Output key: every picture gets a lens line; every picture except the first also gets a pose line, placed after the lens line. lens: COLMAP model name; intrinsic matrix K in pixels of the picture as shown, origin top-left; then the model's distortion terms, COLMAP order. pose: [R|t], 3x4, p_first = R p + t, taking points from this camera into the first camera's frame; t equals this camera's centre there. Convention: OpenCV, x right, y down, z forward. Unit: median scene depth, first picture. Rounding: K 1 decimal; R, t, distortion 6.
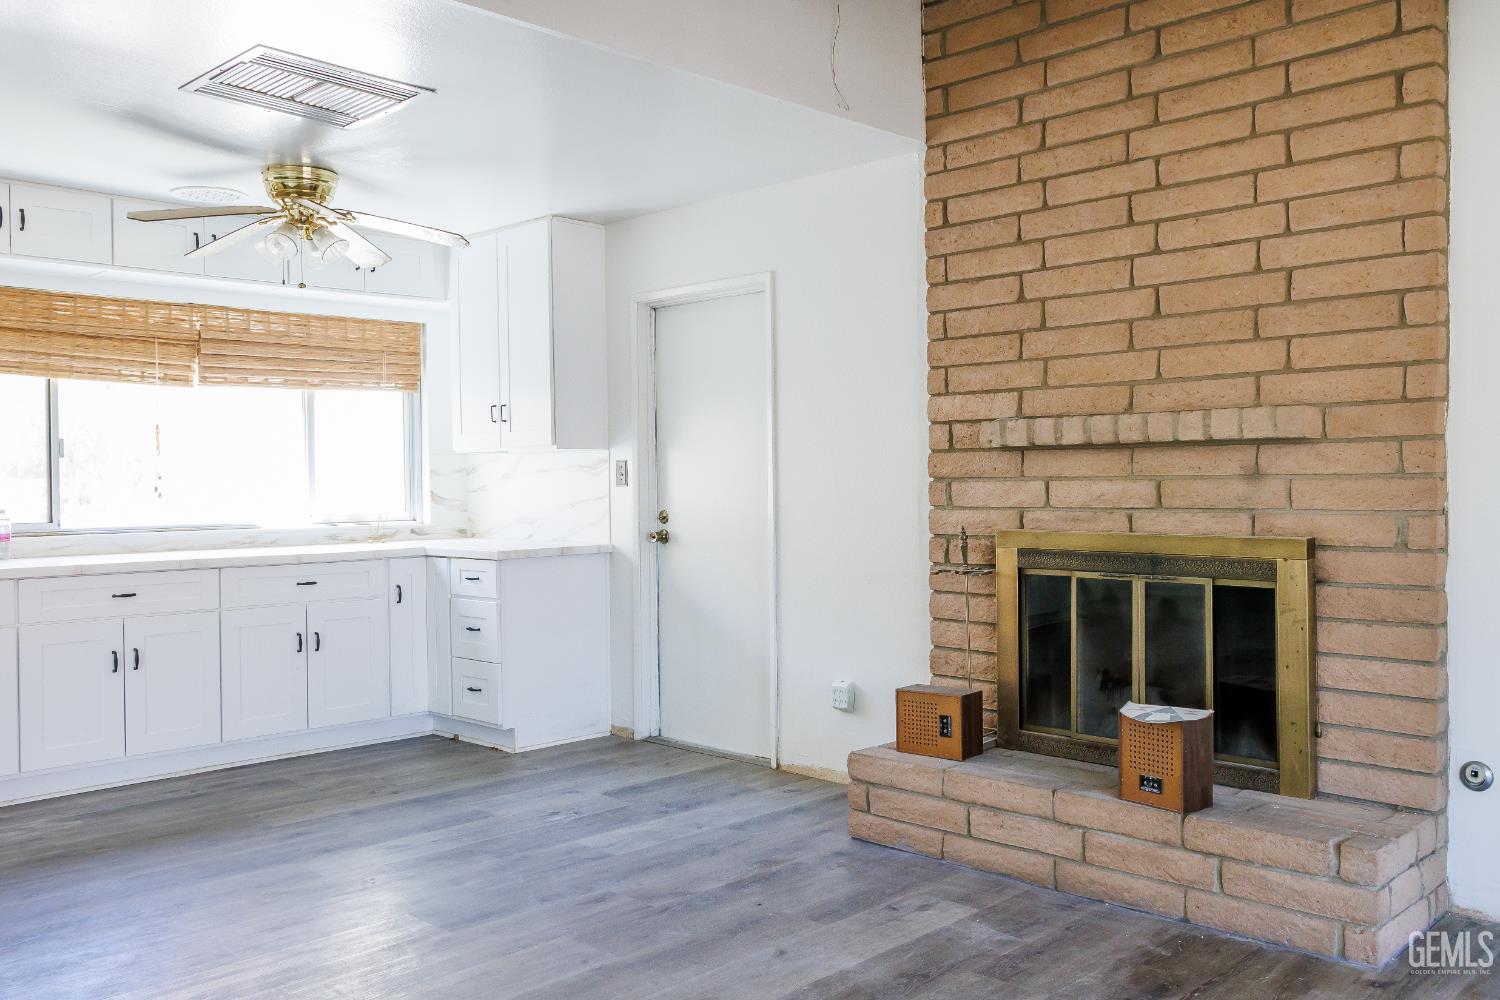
lens RADIAL K [[1257.0, 0, 754.5], [0, 1257.0, 494.2], [0, 0, 1]] dist [-0.000920, -0.003799]
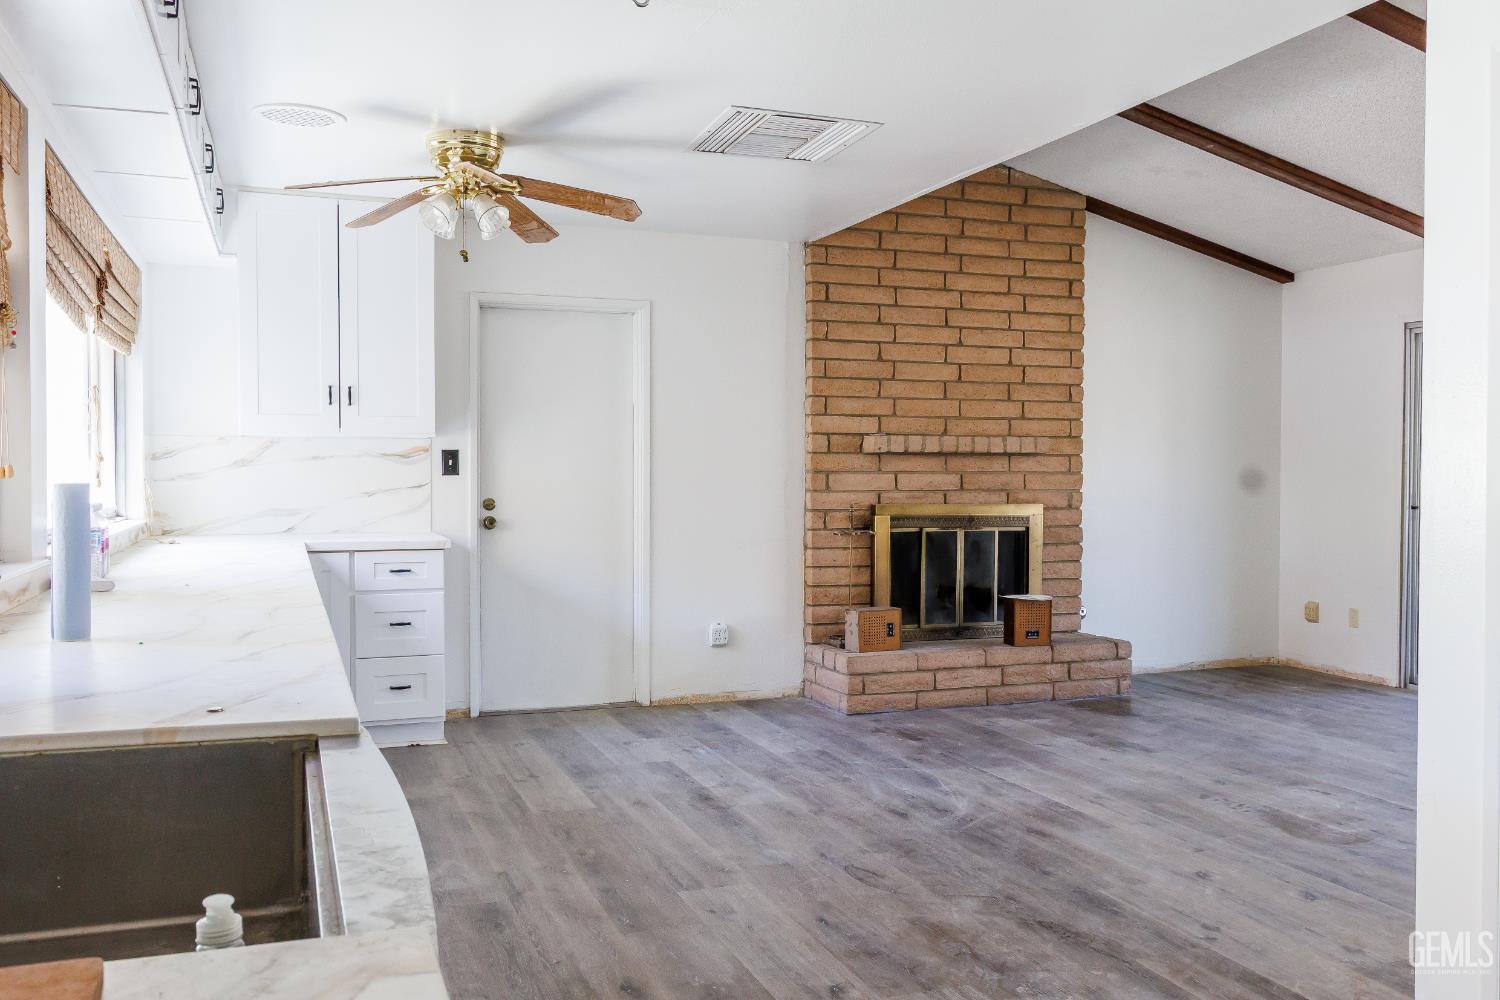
lens RADIAL K [[1250.0, 0, 756.7], [0, 1250.0, 493.6], [0, 0, 1]] dist [0.001518, 0.003186]
pose [[0.424221, -0.006122, 0.905538, -1.362881], [0.002556, 0.999981, 0.005563, 0.005694], [-0.905555, -0.000045, 0.424229, 0.501433]]
